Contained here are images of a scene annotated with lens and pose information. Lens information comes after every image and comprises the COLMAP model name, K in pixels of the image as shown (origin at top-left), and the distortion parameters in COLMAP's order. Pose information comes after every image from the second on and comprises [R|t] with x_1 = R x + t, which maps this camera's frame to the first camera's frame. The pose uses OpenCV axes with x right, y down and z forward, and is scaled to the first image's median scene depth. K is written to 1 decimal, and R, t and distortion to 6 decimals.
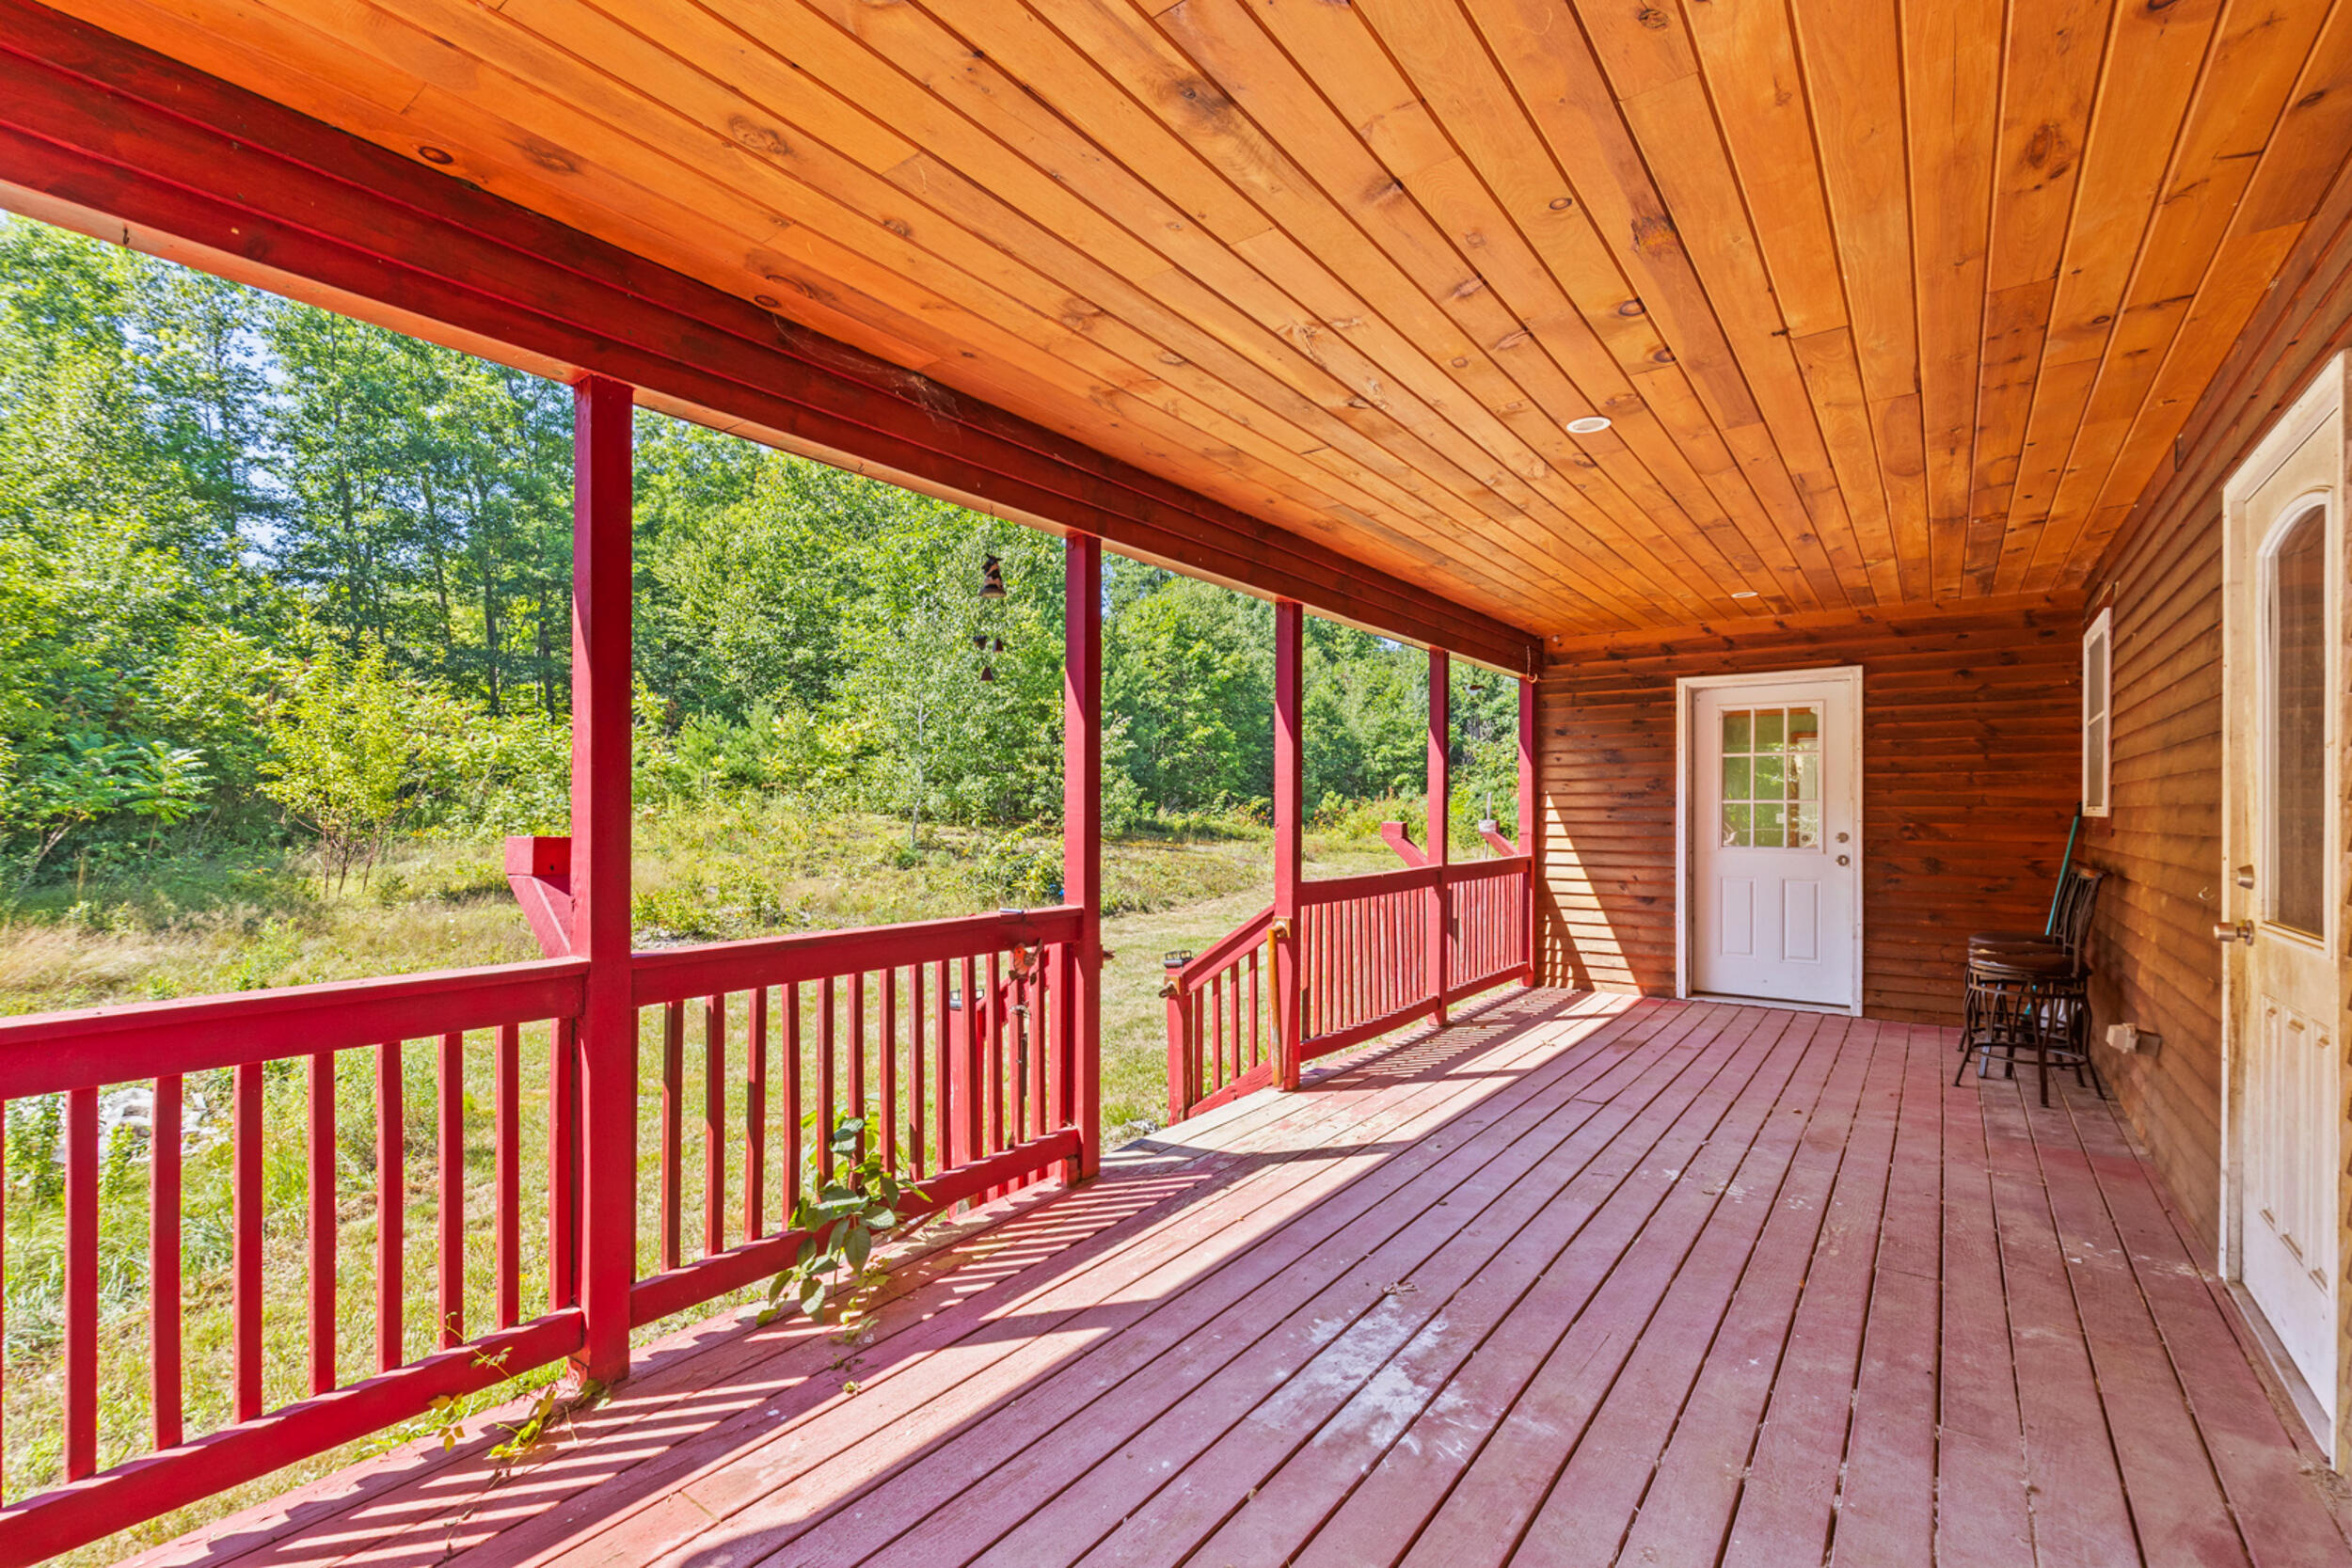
lens RADIAL K [[1037.3, 0, 1161.4], [0, 1037.3, 808.2], [0, 0, 1]] dist [-0.003879, -0.000501]
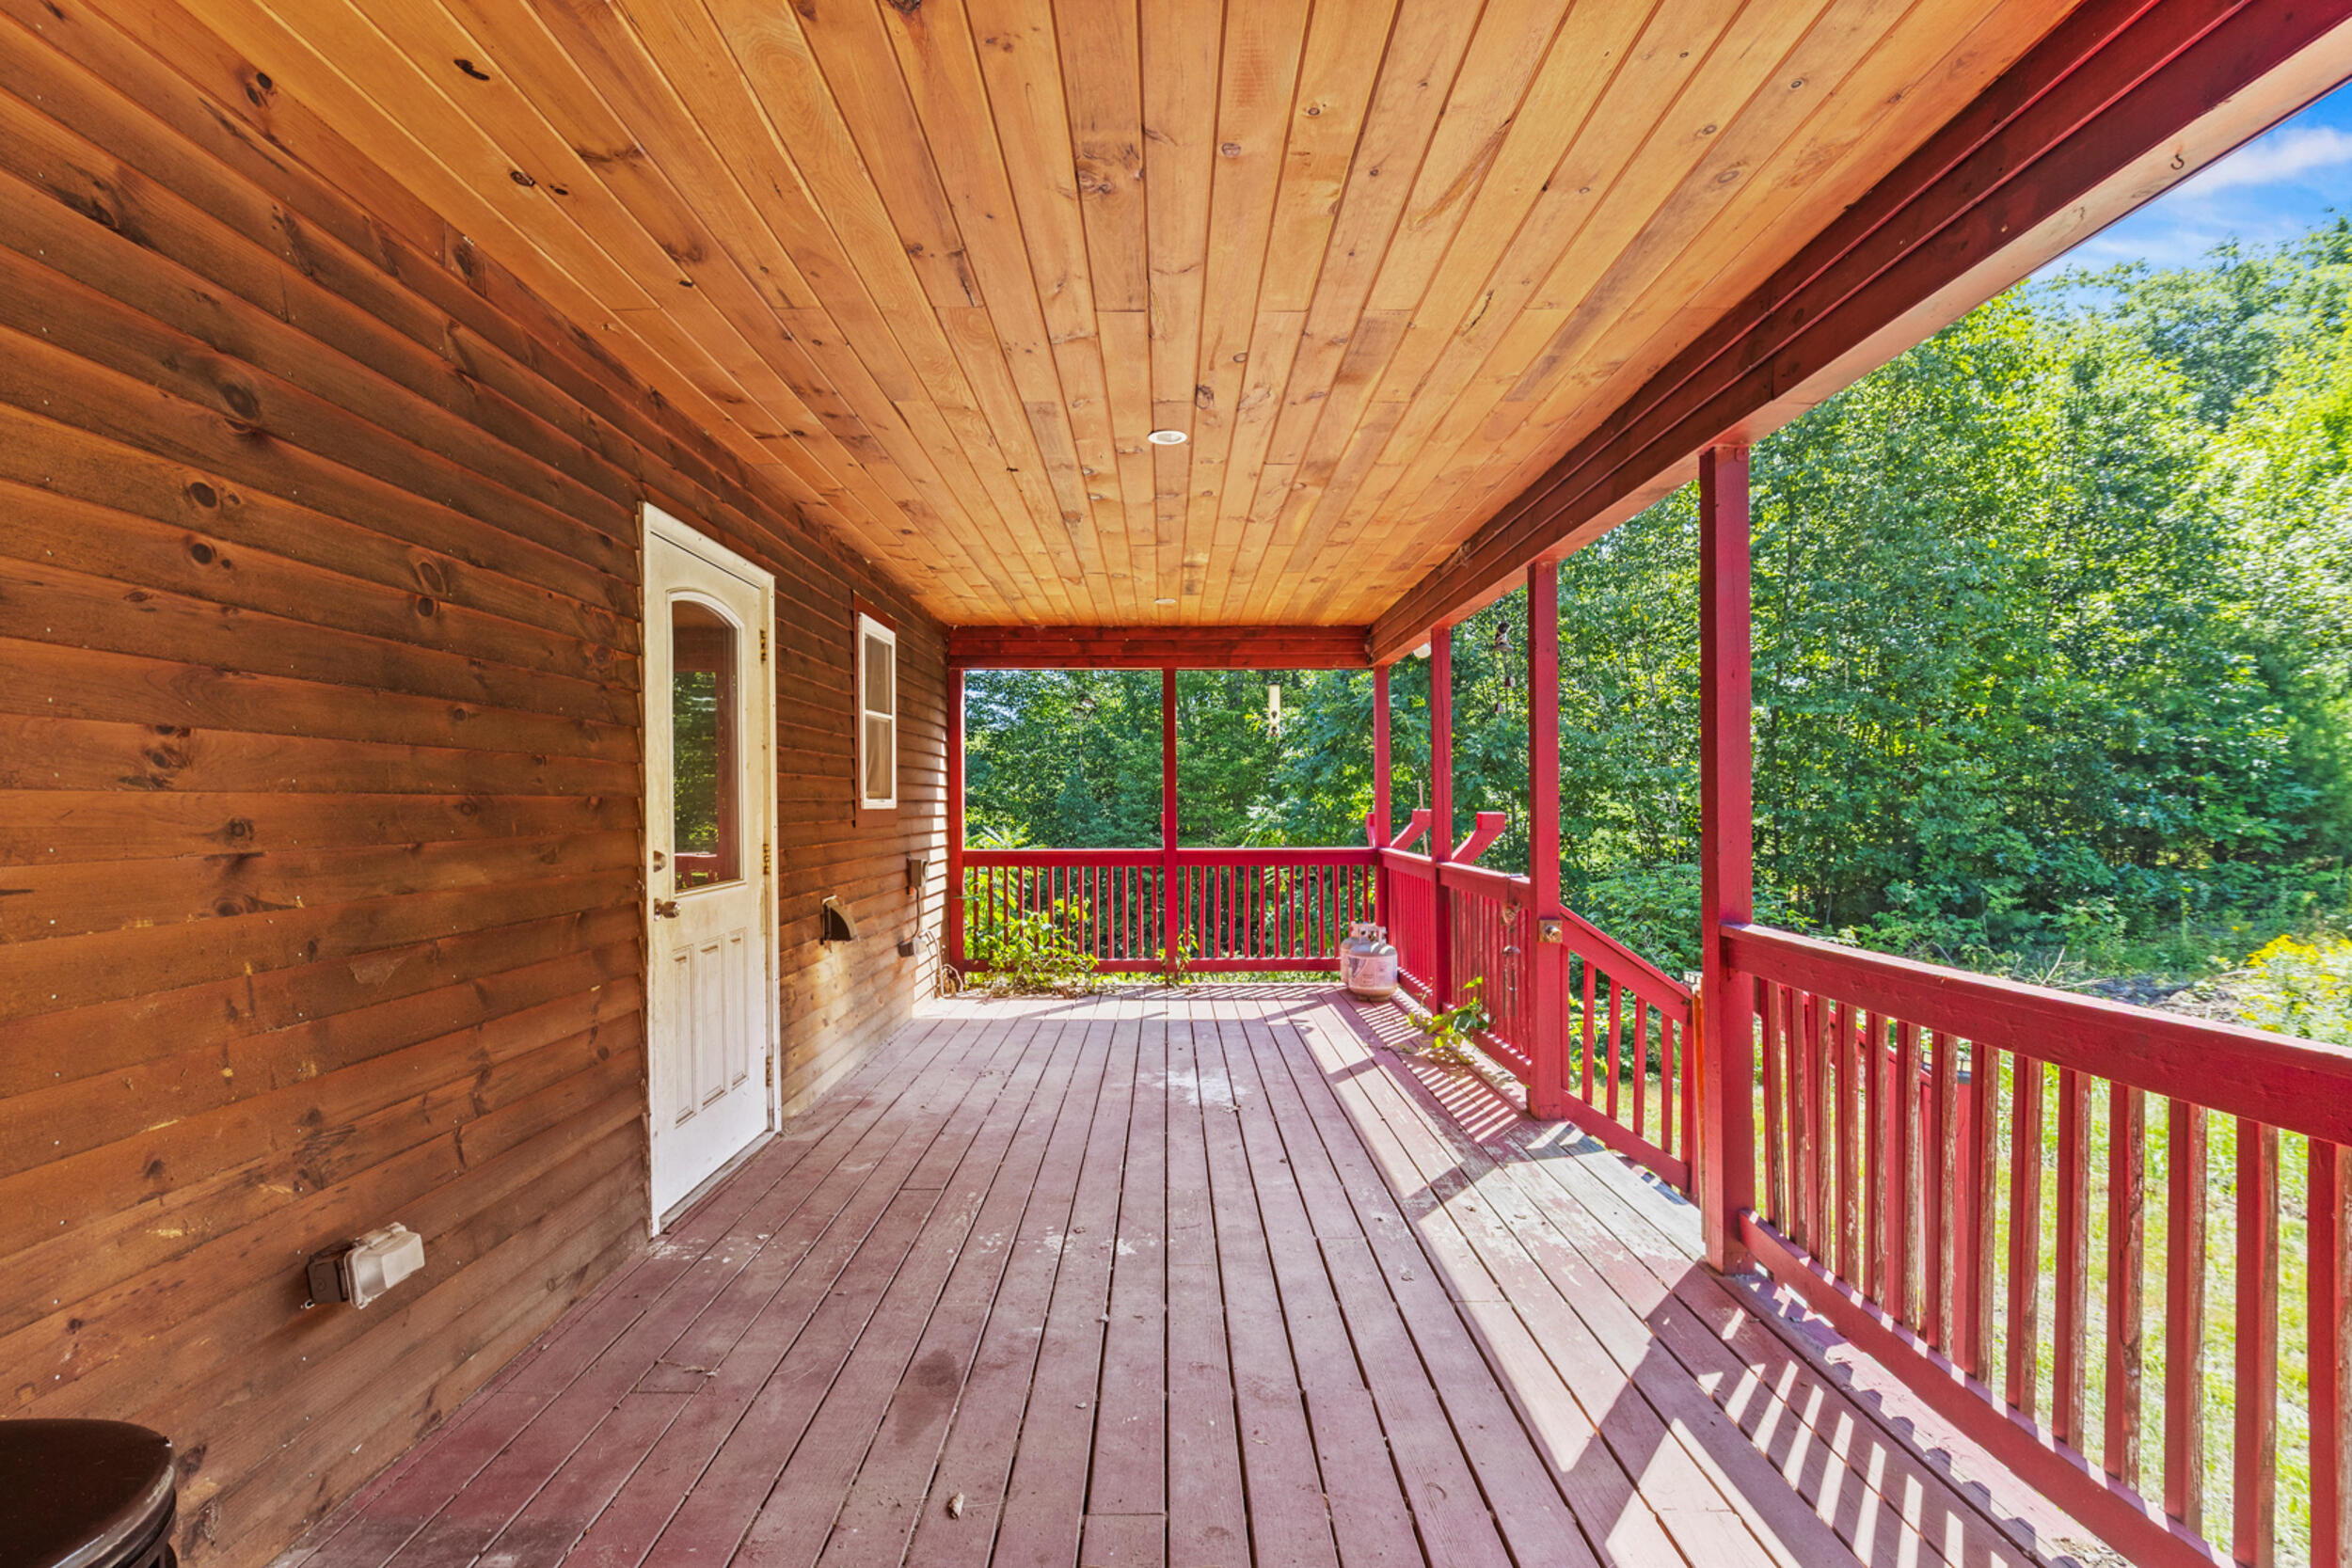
lens RADIAL K [[1037.3, 0, 1161.4], [0, 1037.3, 808.2], [0, 0, 1]] dist [-0.003879, -0.000501]
pose [[-0.795893, 0.005743, -0.605410, 1.029825], [0.004814, 0.999983, 0.003157, 0.004576], [0.605418, -0.000402, -0.795907, 1.784402]]
